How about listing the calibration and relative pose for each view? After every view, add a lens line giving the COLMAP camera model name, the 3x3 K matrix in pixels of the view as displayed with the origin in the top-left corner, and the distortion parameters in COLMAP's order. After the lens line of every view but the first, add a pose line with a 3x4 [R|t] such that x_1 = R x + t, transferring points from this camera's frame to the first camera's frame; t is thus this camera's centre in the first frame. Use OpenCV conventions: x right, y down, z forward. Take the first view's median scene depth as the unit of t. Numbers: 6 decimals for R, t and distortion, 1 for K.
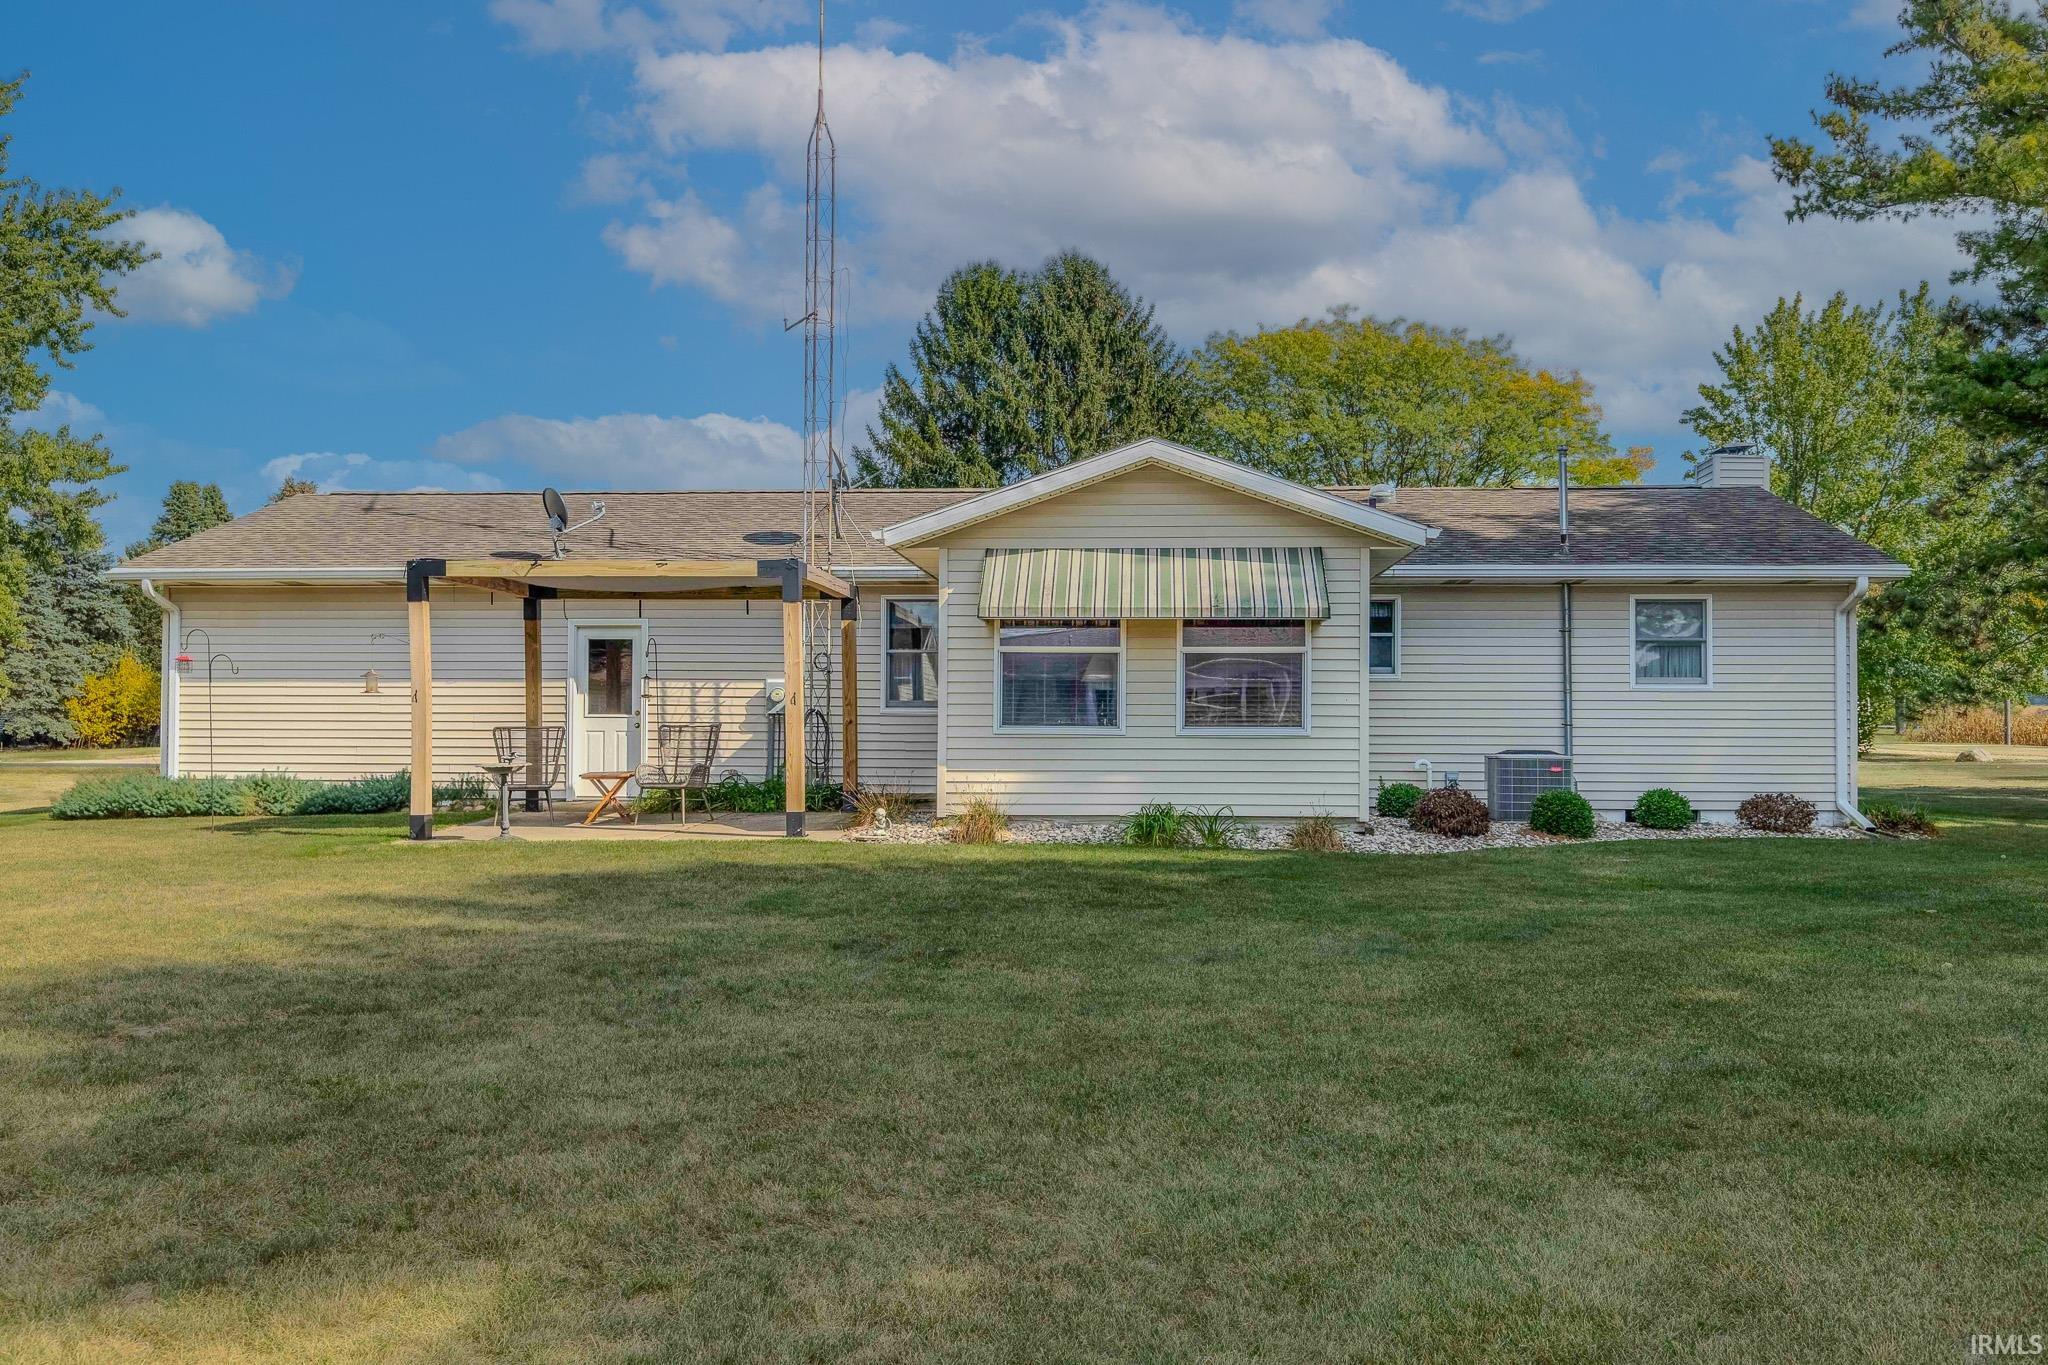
lens RADIAL K [[1689.0, 0, 1024.2], [0, 1689.0, 685.9], [0, 0, 1]] dist [0.000376, 0.000299]
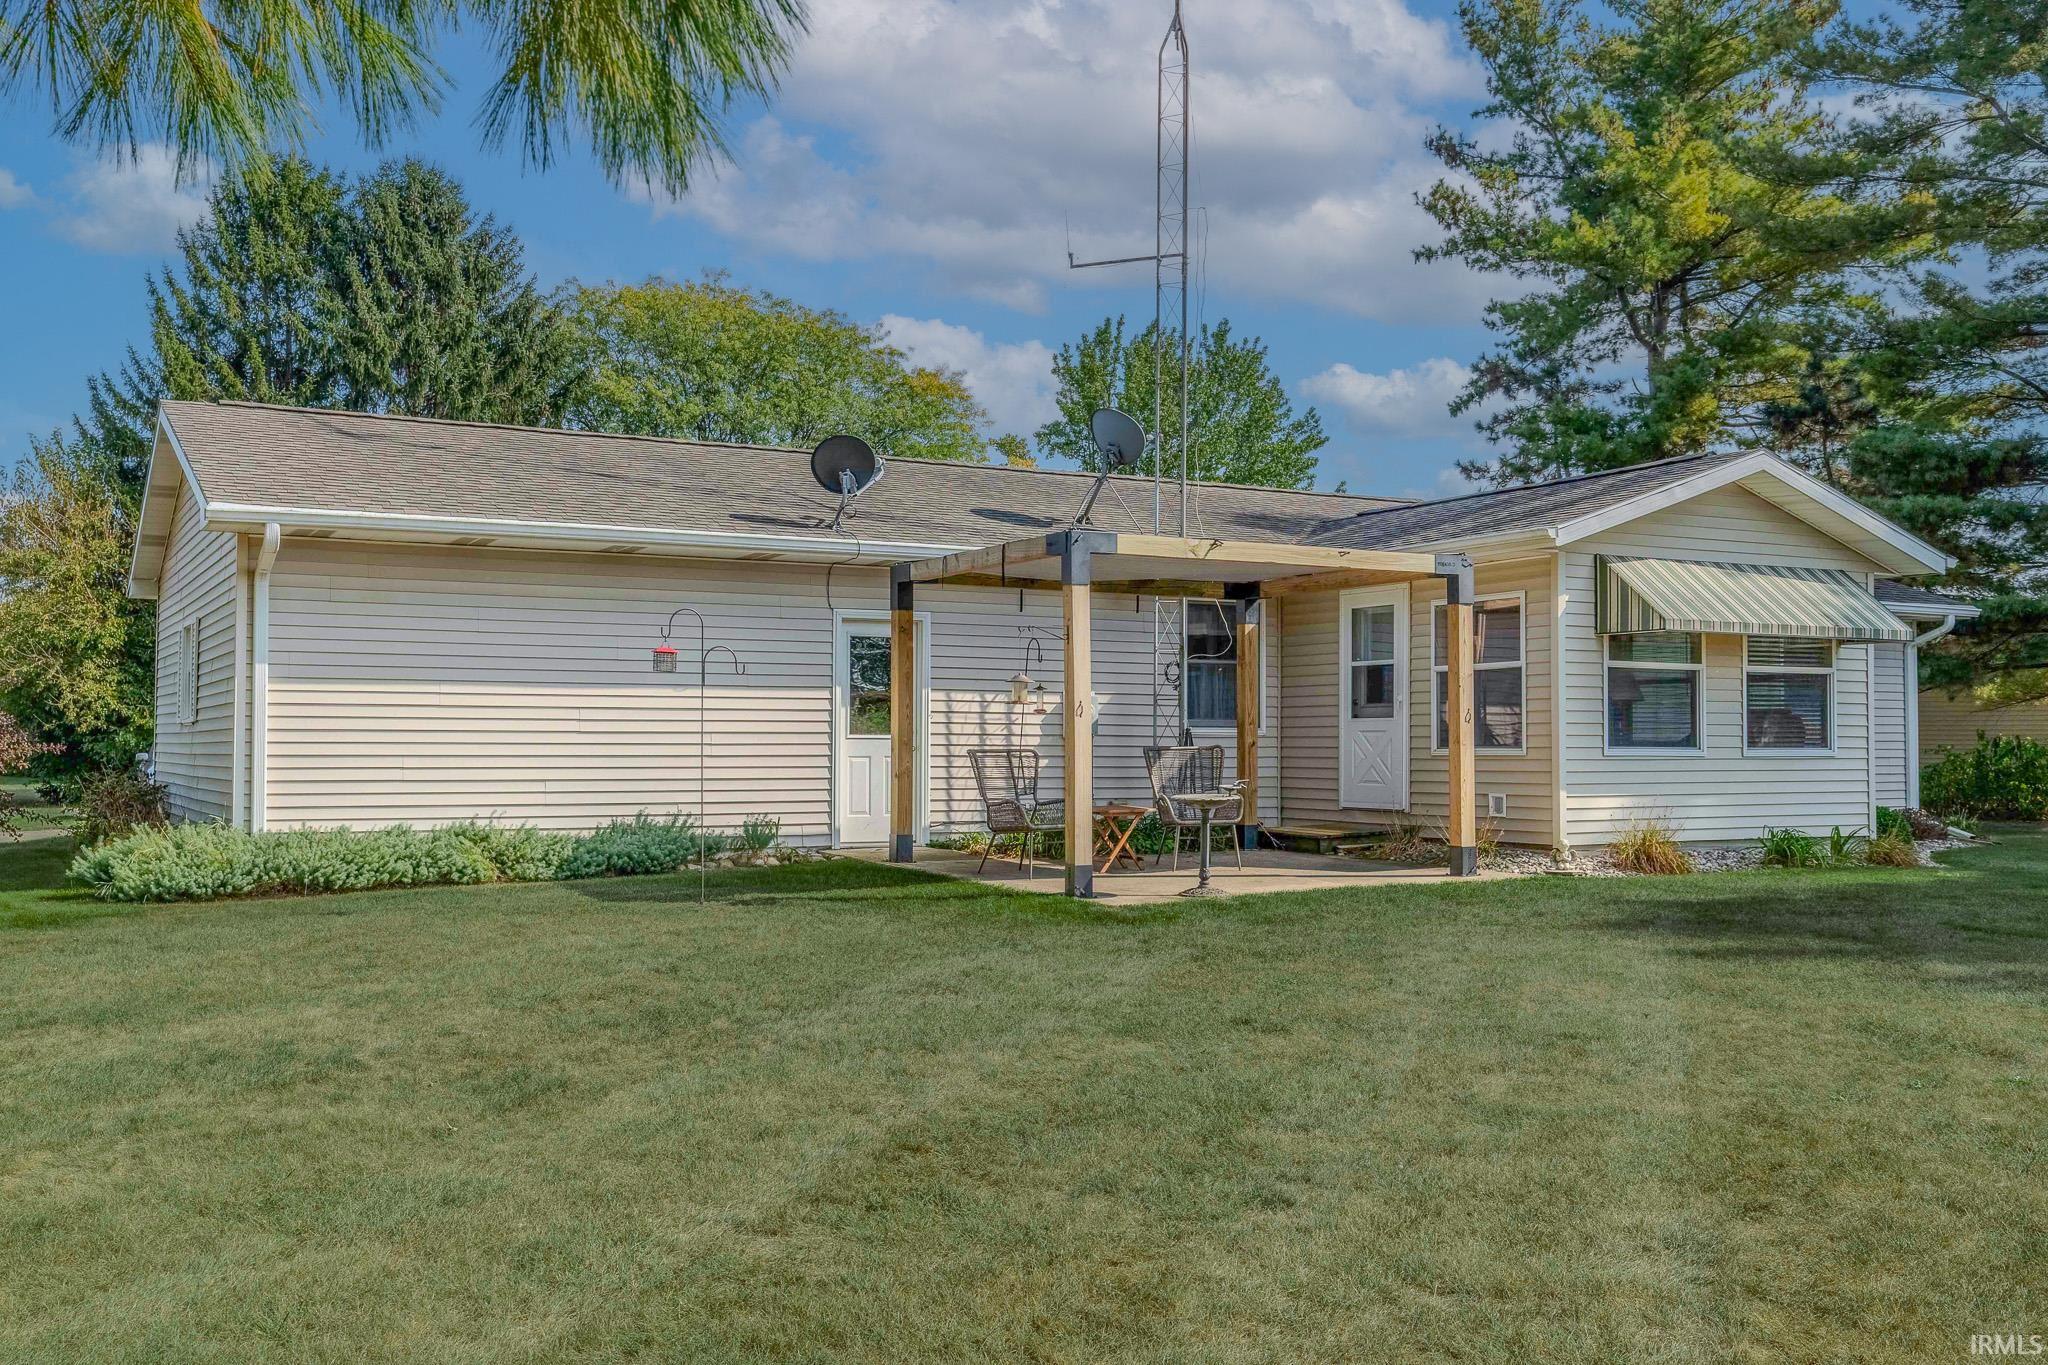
lens RADIAL K [[1974.5, 0, 1025.3], [0, 1974.5, 683.1], [0, 0, 1]] dist [0.003533, 0.000000]
pose [[0.835706, 0.017392, 0.548902, -0.711282], [-0.009429, 0.999805, -0.017322, 0.008681], [-0.549096, 0.009300, 0.835707, 0.225806]]
